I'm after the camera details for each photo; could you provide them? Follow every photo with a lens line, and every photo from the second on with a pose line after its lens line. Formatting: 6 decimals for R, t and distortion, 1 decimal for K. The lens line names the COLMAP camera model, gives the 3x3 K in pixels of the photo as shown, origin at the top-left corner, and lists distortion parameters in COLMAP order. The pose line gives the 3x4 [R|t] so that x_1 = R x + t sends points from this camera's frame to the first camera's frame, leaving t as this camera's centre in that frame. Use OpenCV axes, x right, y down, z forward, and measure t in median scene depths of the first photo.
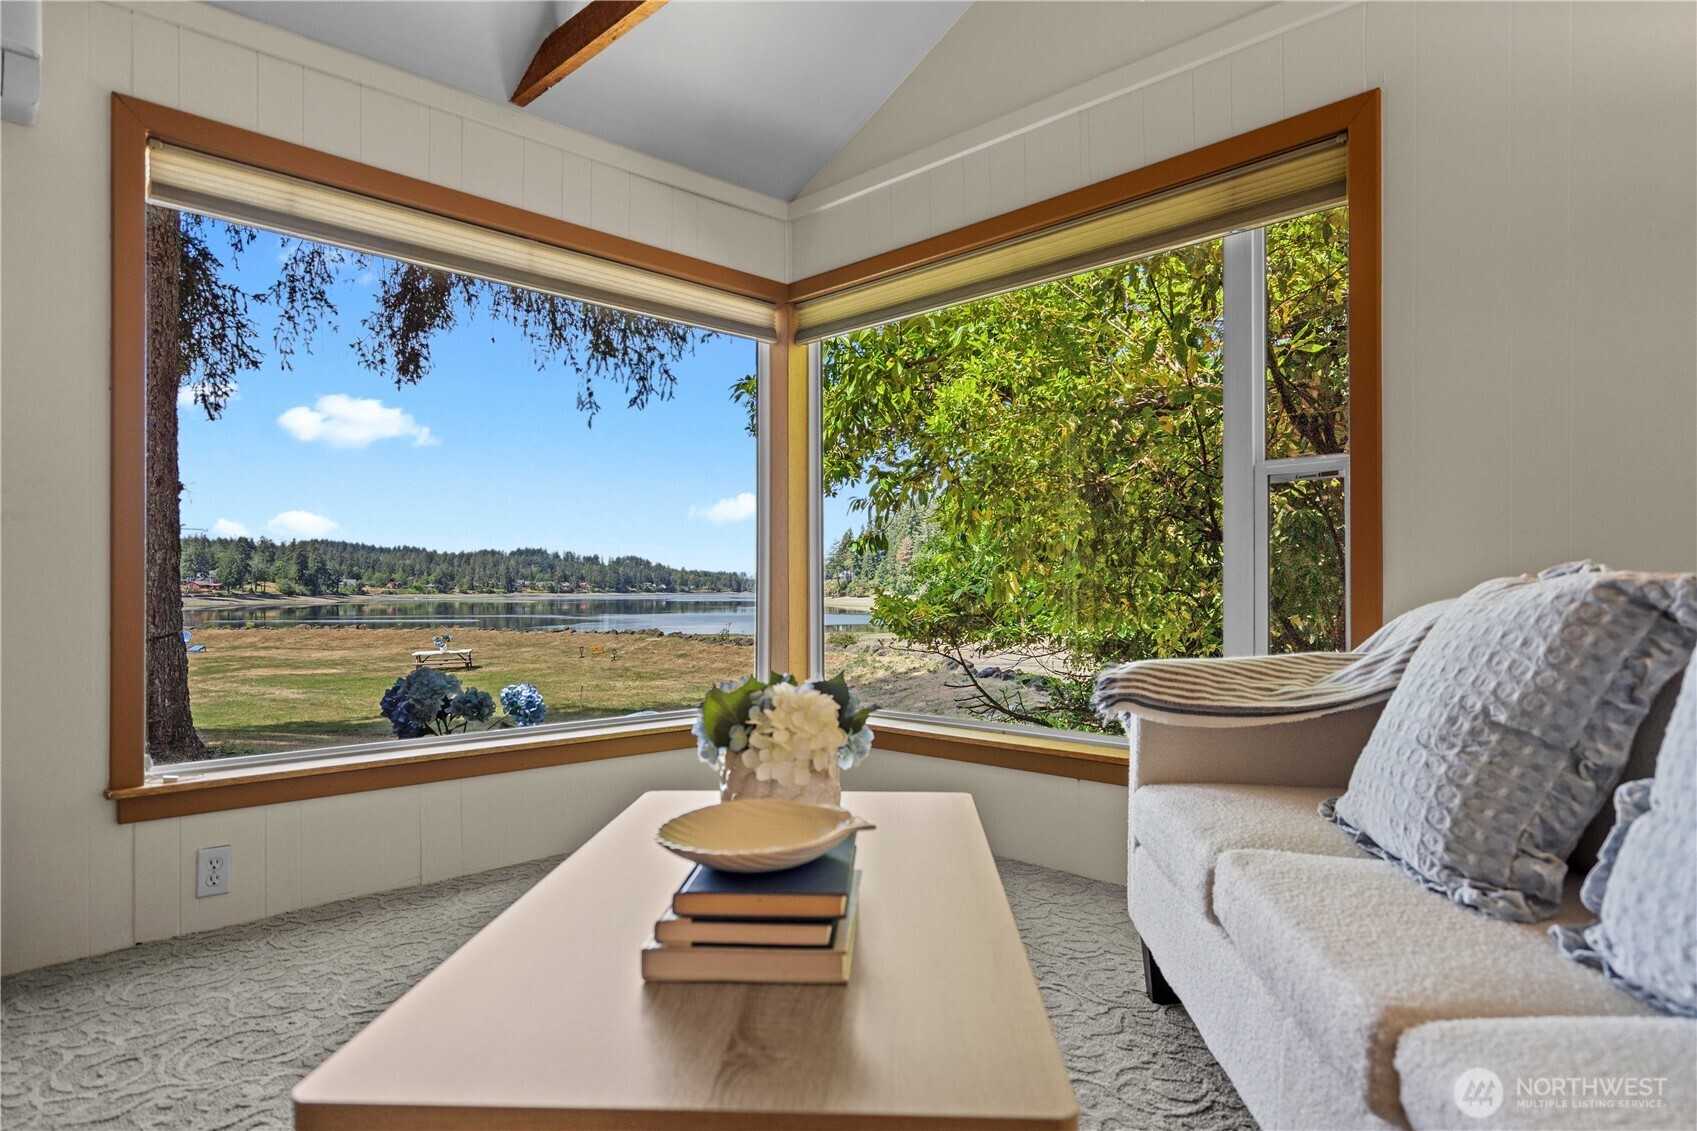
lens RADIAL K [[985.9, 0, 848.6], [0, 985.9, 581.5], [0, 0, 1]] dist [0.009766, -0.001213]
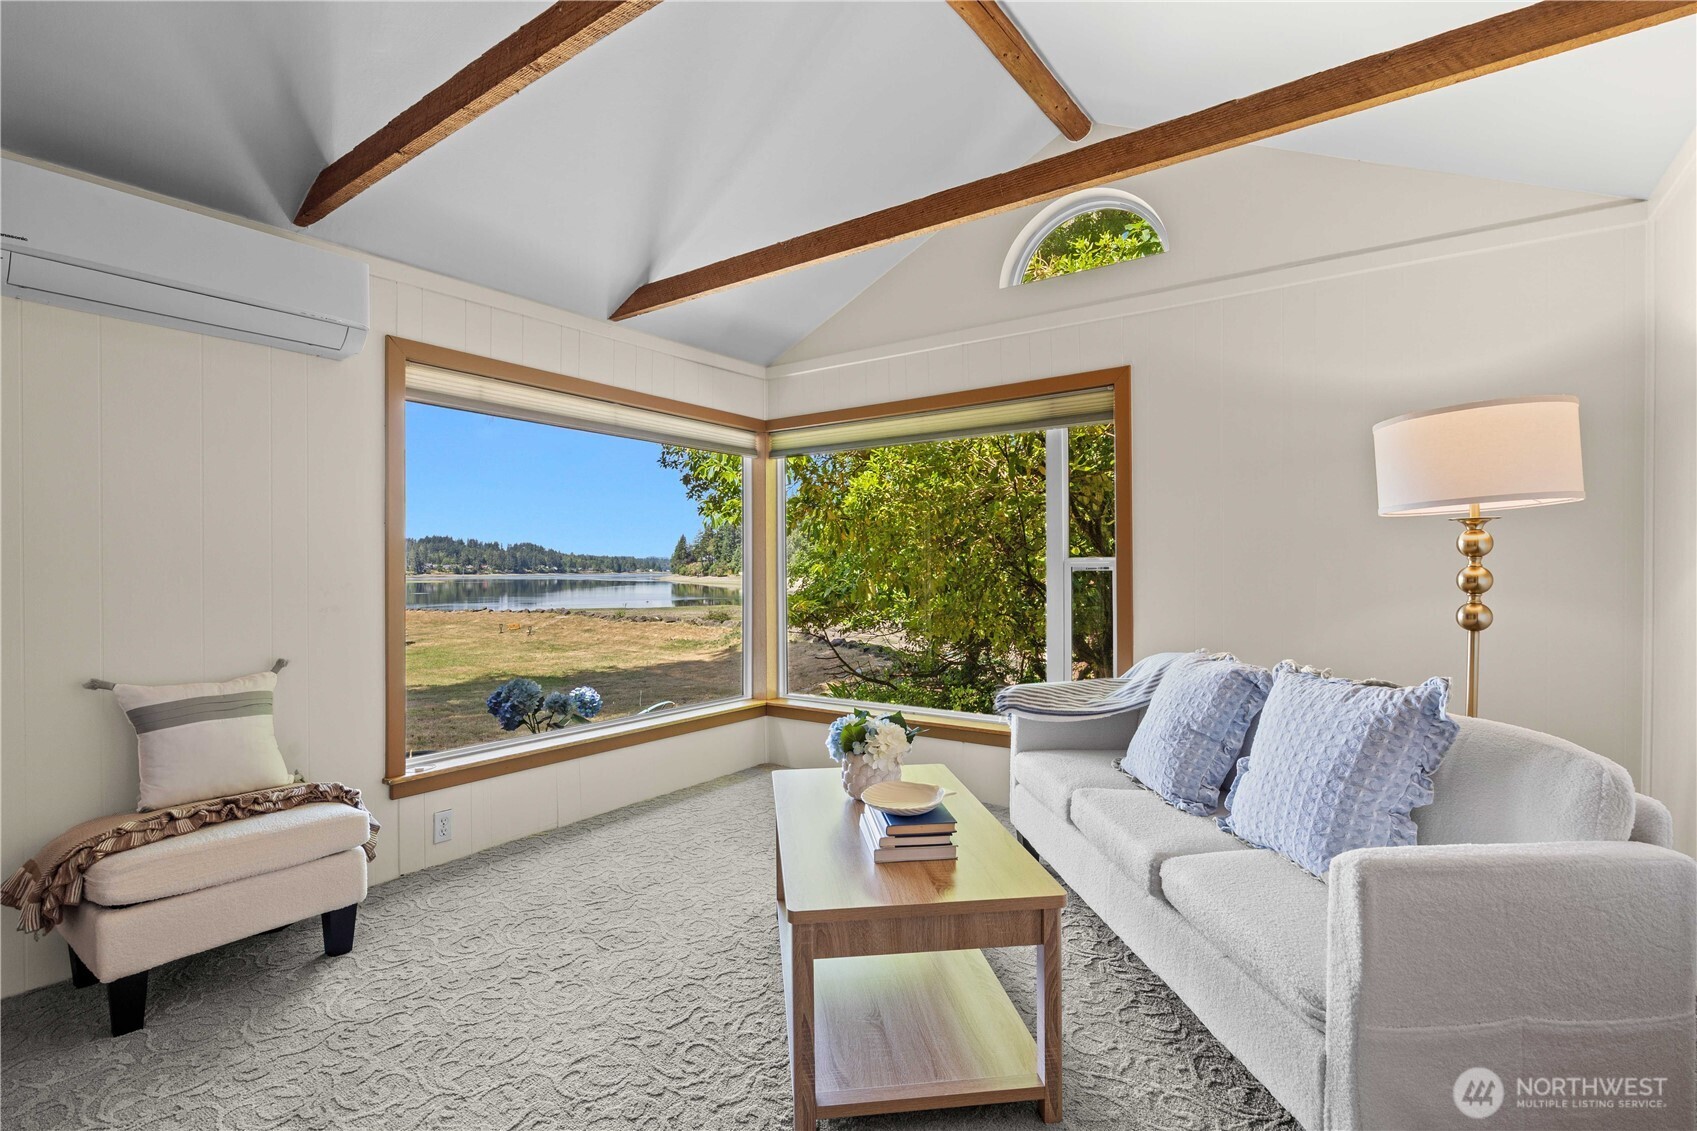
lens RADIAL K [[779.4, 0, 844.4], [0, 779.4, 561.0], [0, 0, 1]] dist [-0.005070, 0.000298]
pose [[0.985544, -0.001519, 0.169410, -0.286019], [0.002073, 0.999993, -0.003097, -0.156194], [-0.169404, 0.003403, 0.985541, -0.412022]]
